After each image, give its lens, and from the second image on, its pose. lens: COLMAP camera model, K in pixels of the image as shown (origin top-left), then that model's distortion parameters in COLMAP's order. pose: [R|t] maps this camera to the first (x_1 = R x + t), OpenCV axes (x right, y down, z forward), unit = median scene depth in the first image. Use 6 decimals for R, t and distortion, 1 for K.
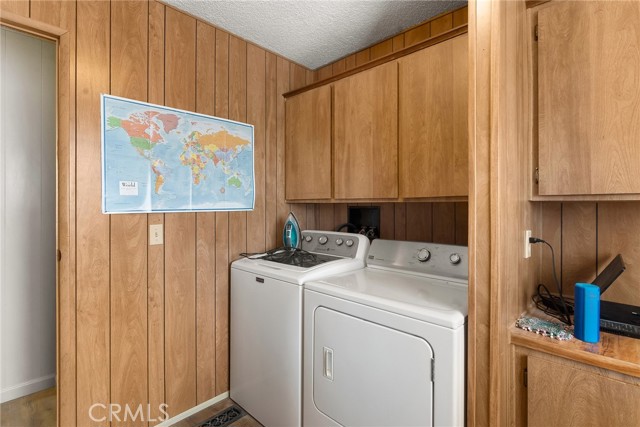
lens RADIAL K [[309.8, 0, 320.2], [0, 309.8, 208.6], [0, 0, 1]] dist [0.003164, 0.001652]
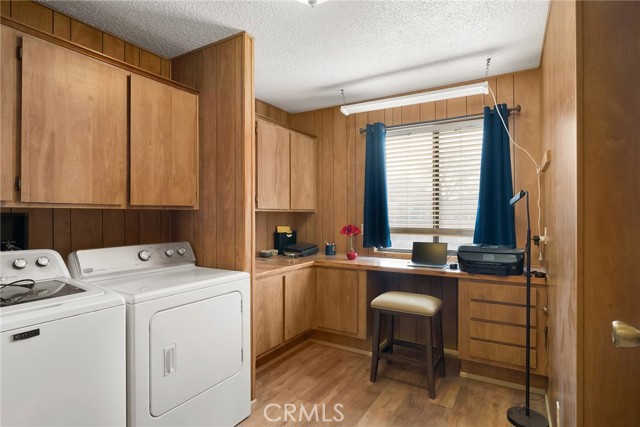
lens RADIAL K [[343.7, 0, 320.3], [0, 343.7, 212.8], [0, 0, 1]] dist [0.002120, -0.000633]
pose [[-0.219509, 0.001307, 0.975610, -0.986598], [0.004451, 0.999990, -0.000338, -0.004152], [-0.975600, 0.004268, -0.219513, 0.597877]]
